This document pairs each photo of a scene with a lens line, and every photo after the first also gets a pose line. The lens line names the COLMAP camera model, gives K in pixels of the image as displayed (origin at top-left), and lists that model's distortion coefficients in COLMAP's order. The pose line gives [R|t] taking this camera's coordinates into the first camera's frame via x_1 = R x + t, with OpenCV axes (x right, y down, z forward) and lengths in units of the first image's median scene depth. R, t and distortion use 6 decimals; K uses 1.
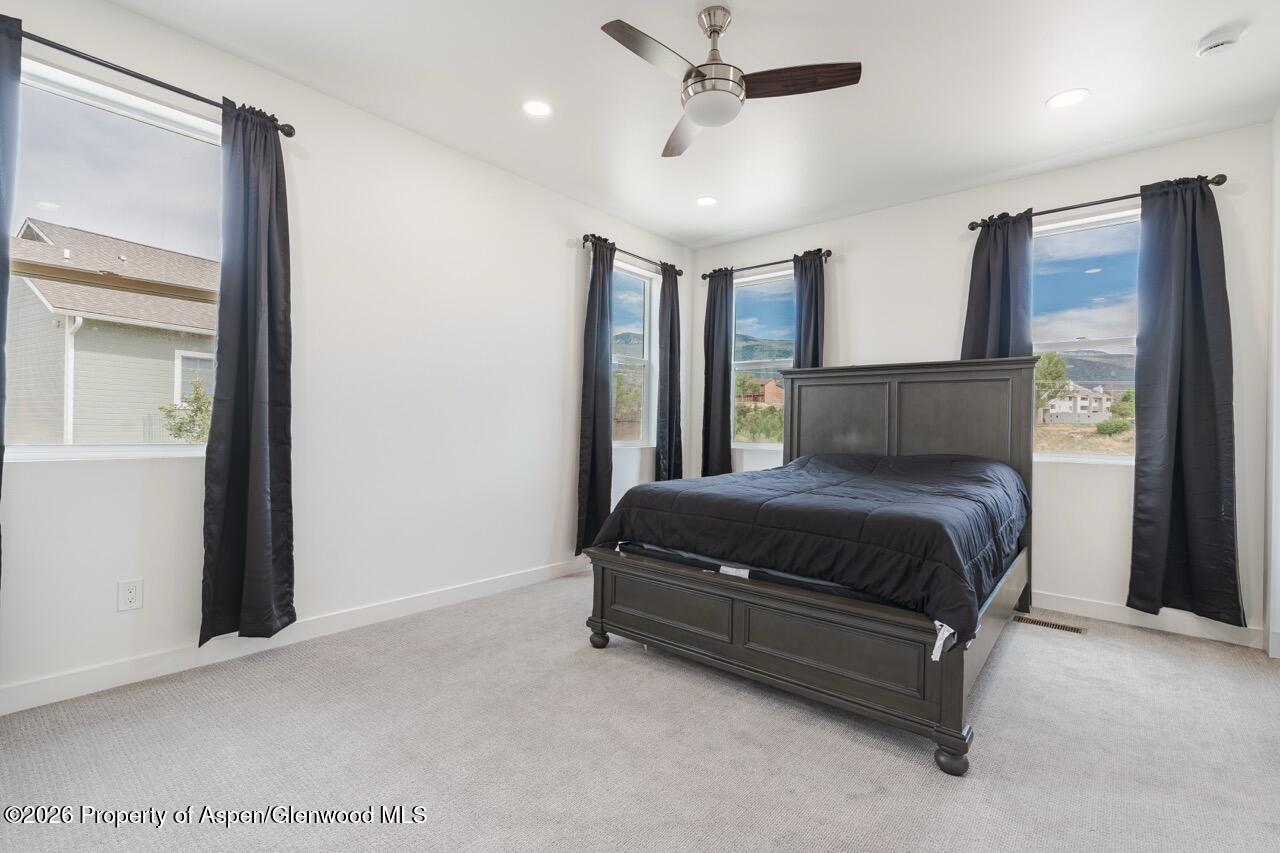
lens RADIAL K [[586.7, 0, 640.0], [0, 586.7, 426.5], [0, 0, 1]] dist [0.000203, 0.000061]
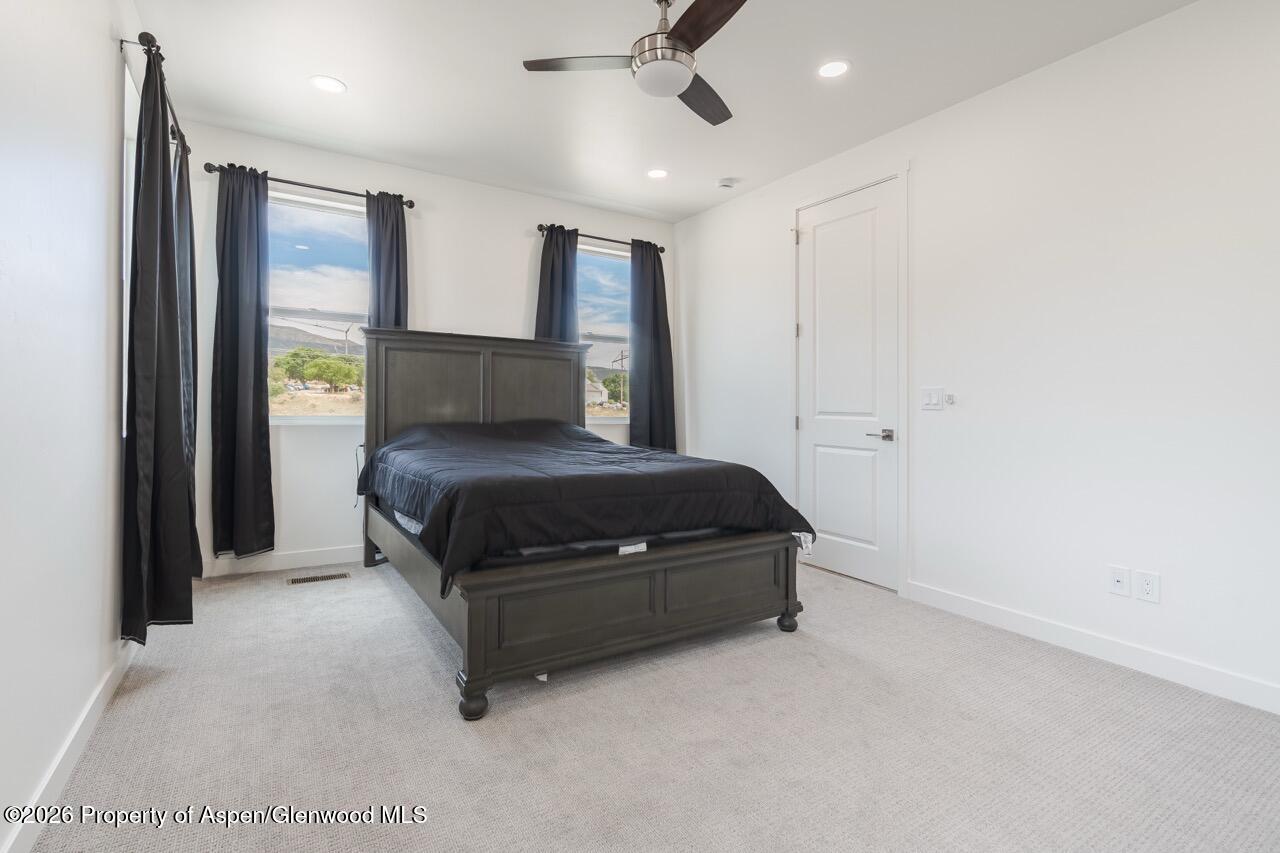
lens RADIAL K [[588.5, 0, 639.3], [0, 588.5, 382.8], [0, 0, 1]] dist [0.028763, -0.000130]
pose [[0.298744, 0.017710, 0.954169, -0.537720], [-0.007789, 0.999840, -0.016119, -0.008933], [-0.954301, -0.002617, 0.298834, 0.472106]]
